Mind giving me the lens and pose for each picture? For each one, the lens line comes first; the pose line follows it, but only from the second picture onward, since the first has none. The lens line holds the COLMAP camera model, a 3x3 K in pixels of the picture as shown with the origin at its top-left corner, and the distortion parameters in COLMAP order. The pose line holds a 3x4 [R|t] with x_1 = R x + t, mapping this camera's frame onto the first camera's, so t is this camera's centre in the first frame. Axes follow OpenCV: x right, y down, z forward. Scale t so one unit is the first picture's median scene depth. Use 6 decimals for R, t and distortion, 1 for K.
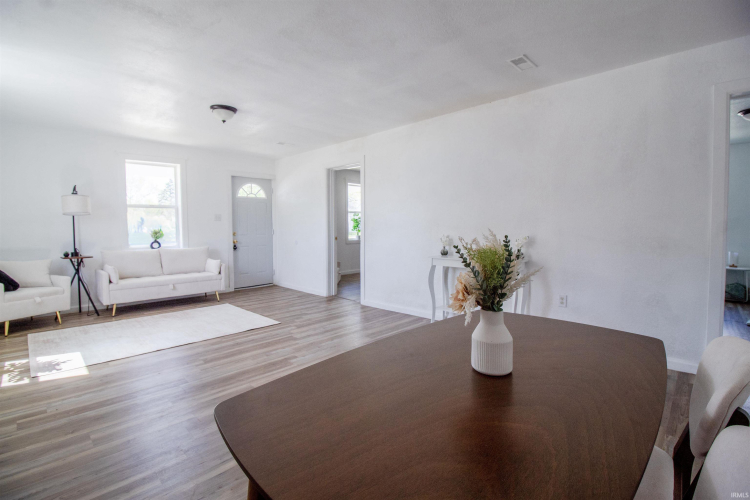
lens RADIAL K [[355.1, 0, 373.4], [0, 355.1, 235.7], [0, 0, 1]] dist [-0.001992, -0.000499]
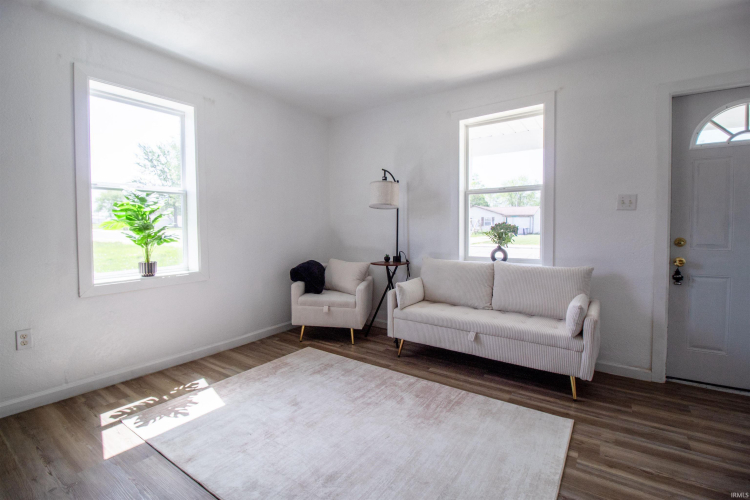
lens RADIAL K [[355.1, 0, 373.4], [0, 355.1, 235.7], [0, 0, 1]] dist [-0.001992, -0.000499]
pose [[0.162370, 0.035337, -0.986097, -0.064865], [-0.025397, 0.999177, 0.031624, -0.019694], [0.986403, 0.019909, 0.163134, 0.708938]]
